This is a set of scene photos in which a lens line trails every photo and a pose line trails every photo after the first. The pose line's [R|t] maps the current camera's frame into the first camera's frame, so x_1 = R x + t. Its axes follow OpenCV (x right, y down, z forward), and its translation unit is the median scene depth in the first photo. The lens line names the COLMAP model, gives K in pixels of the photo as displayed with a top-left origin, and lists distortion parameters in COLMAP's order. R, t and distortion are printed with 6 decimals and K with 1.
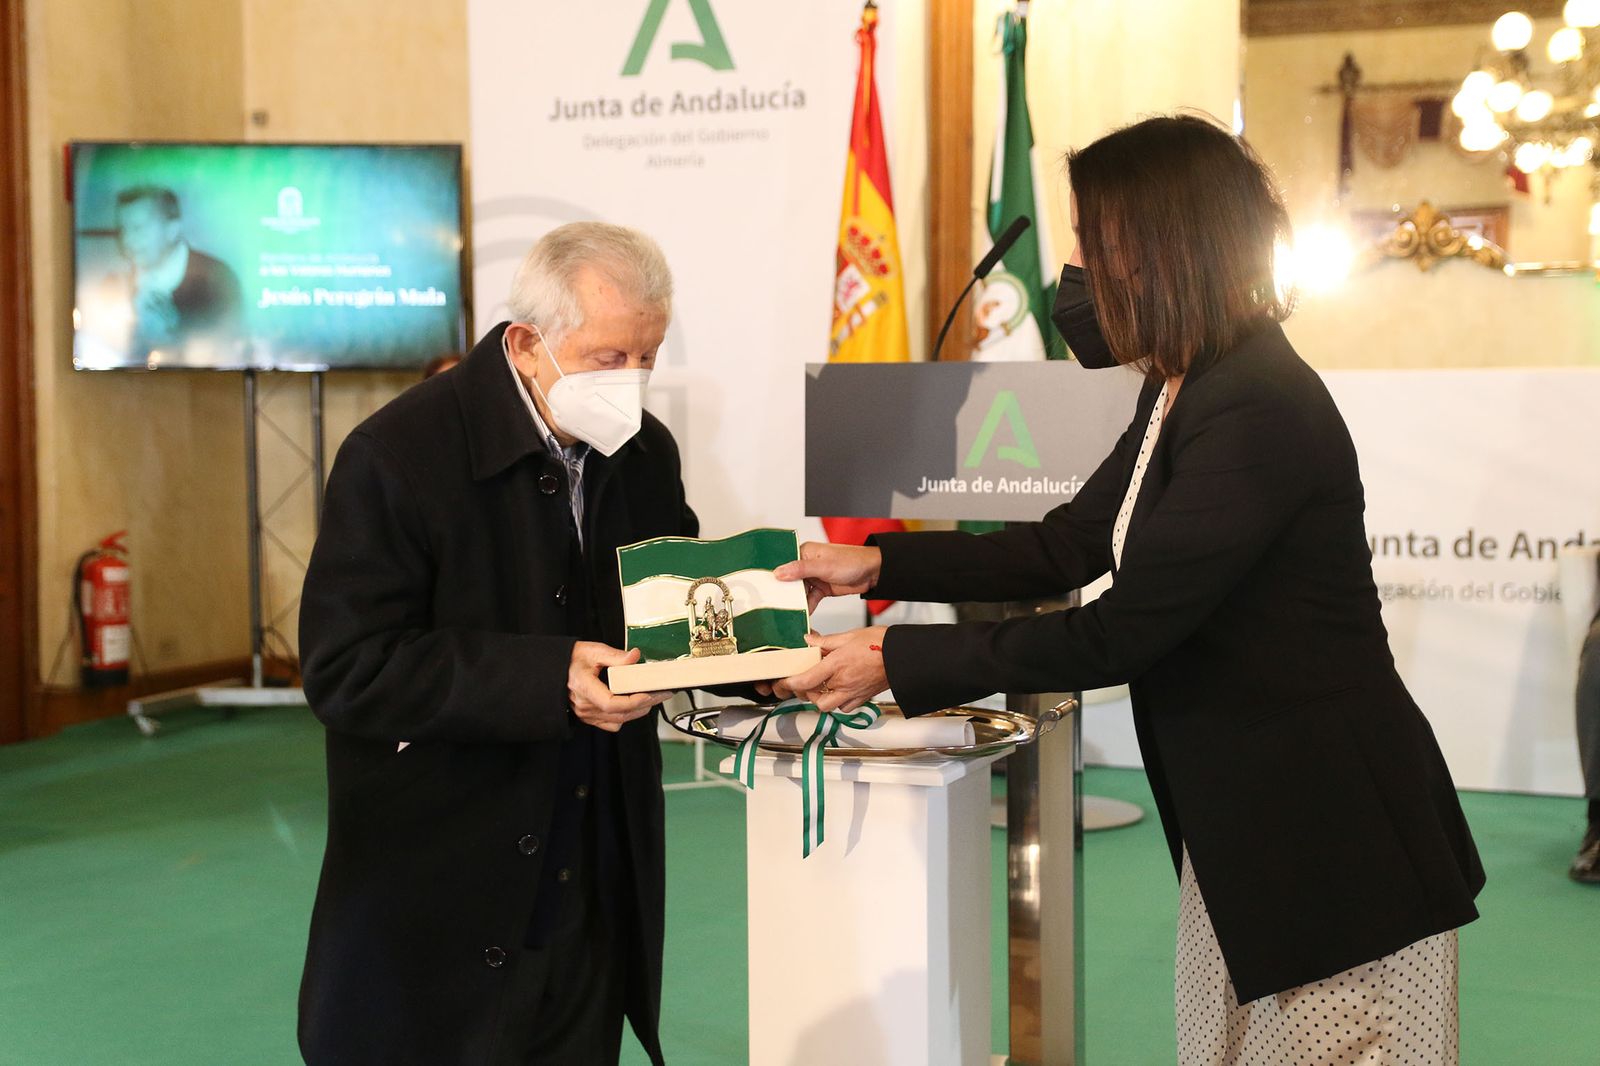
lens RADIAL K [[2249.8, 0, 792.7], [0, 2249.8, 546.8], [0, 0, 1]] dist [0.074224, 0.000000]
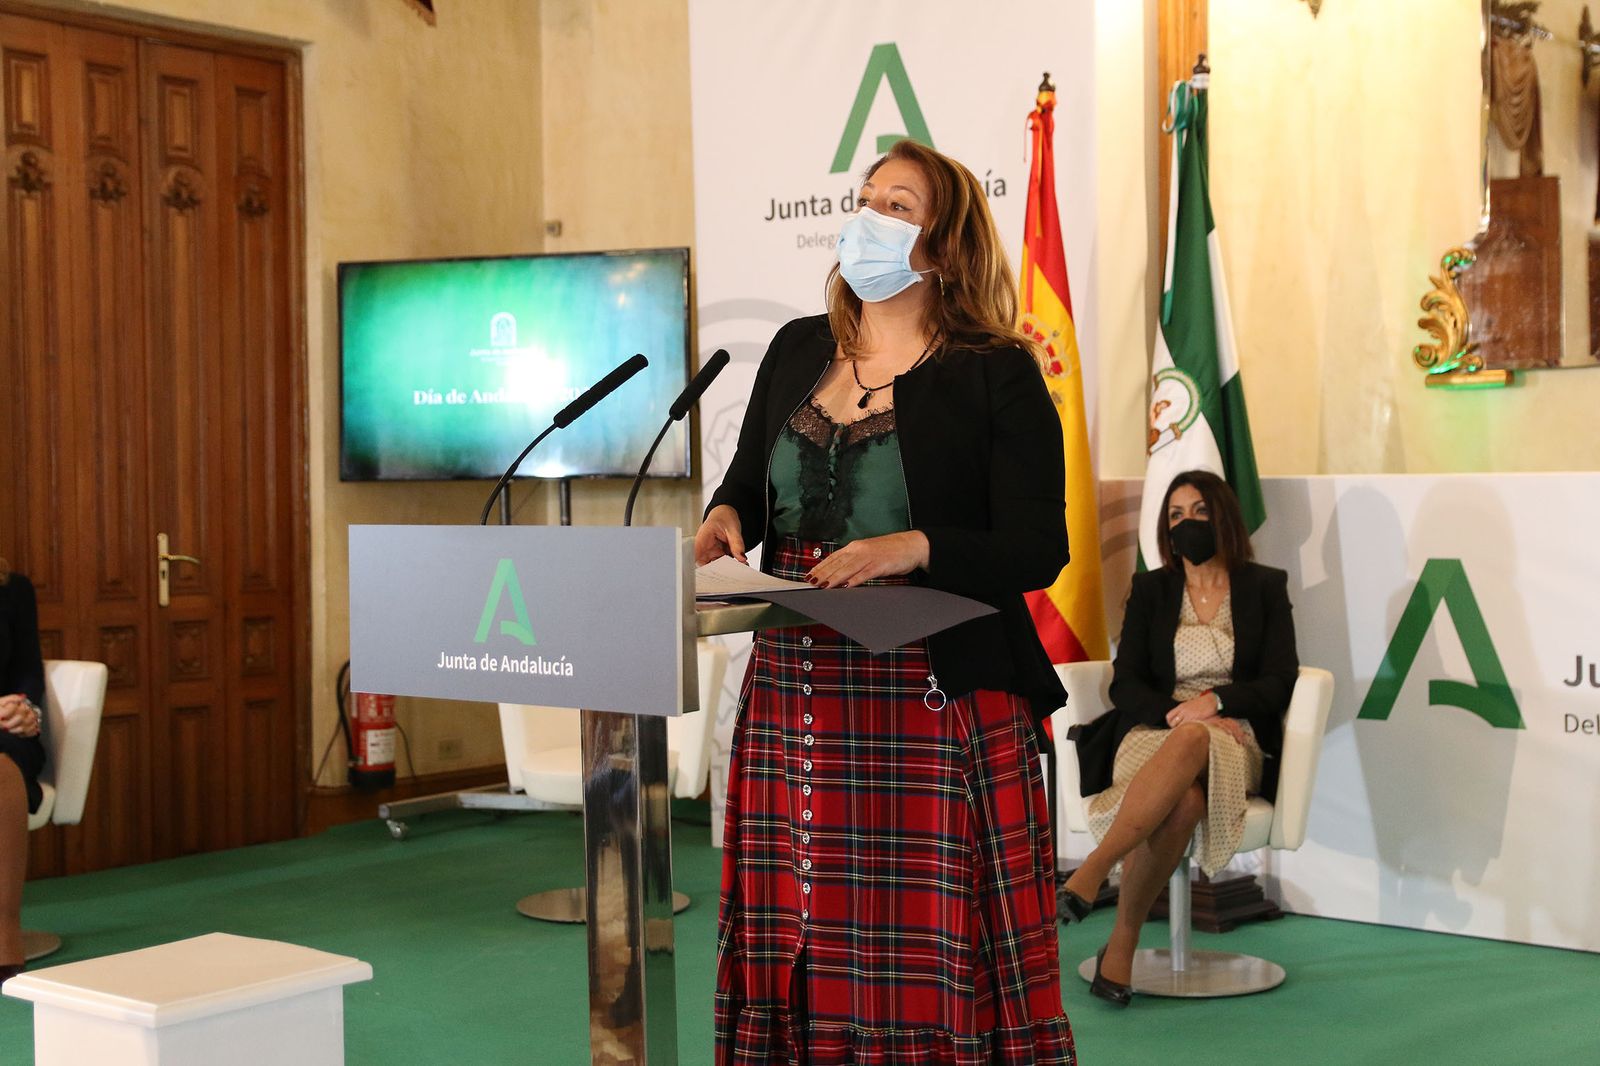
lens RADIAL K [[2249.8, 0, 795.6], [0, 2249.8, 547.8], [0, 0, 1]] dist [0.074224, 0.000000]
pose [[0.955424, -0.002484, -0.295225, 0.198293], [-0.006230, 0.999572, -0.028572, -0.020667], [0.295170, 0.029138, 0.955000, 0.079599]]
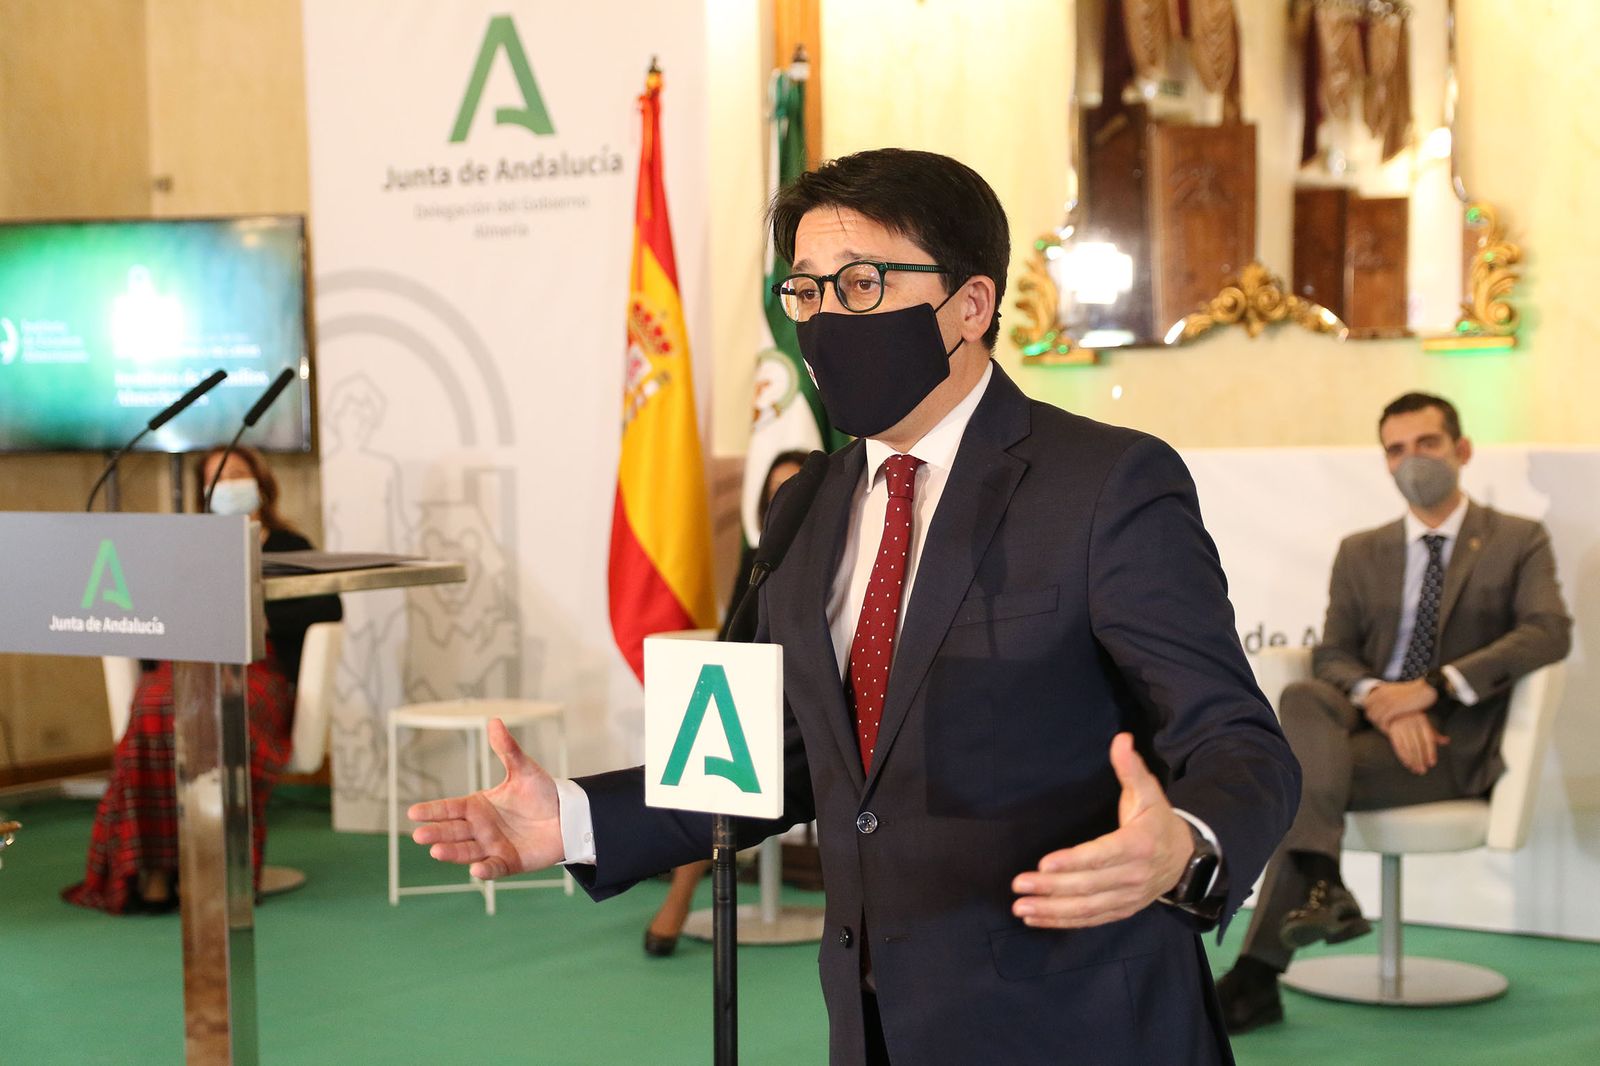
lens RADIAL K [[2719.8, 0, 789.2], [0, 2719.8, 546.9], [0, 0, 1]] dist [0.142151, 0.000000]
pose [[0.982382, -0.004600, -0.186828, 0.286567], [0.001354, 0.999846, -0.017497, -0.017685], [0.186879, 0.016936, 0.982237, -0.108640]]
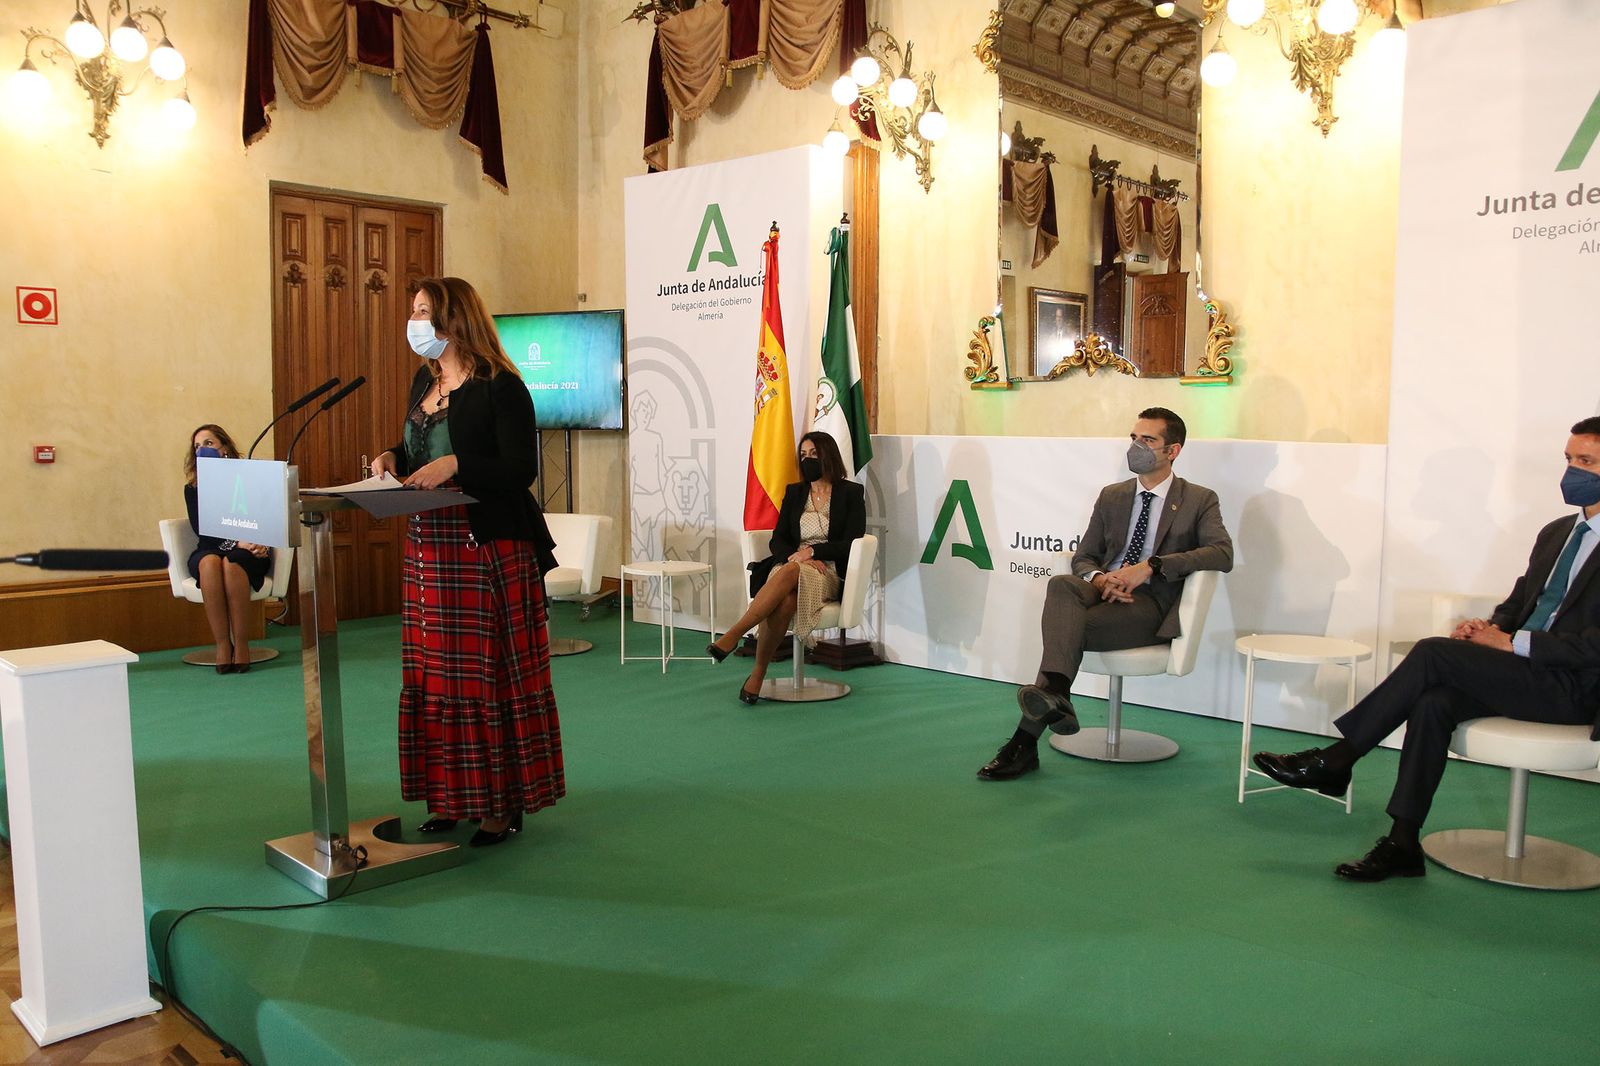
lens RADIAL K [[1245.2, 0, 788.8], [0, 1245.2, 545.7], [0, 0, 1]] dist [-0.124691, 0.114236]
pose [[0.928364, 0.039467, -0.369572, 0.390932], [-0.027073, 0.998885, 0.038665, -0.026326], [0.370686, -0.025890, 0.928397, 0.088369]]
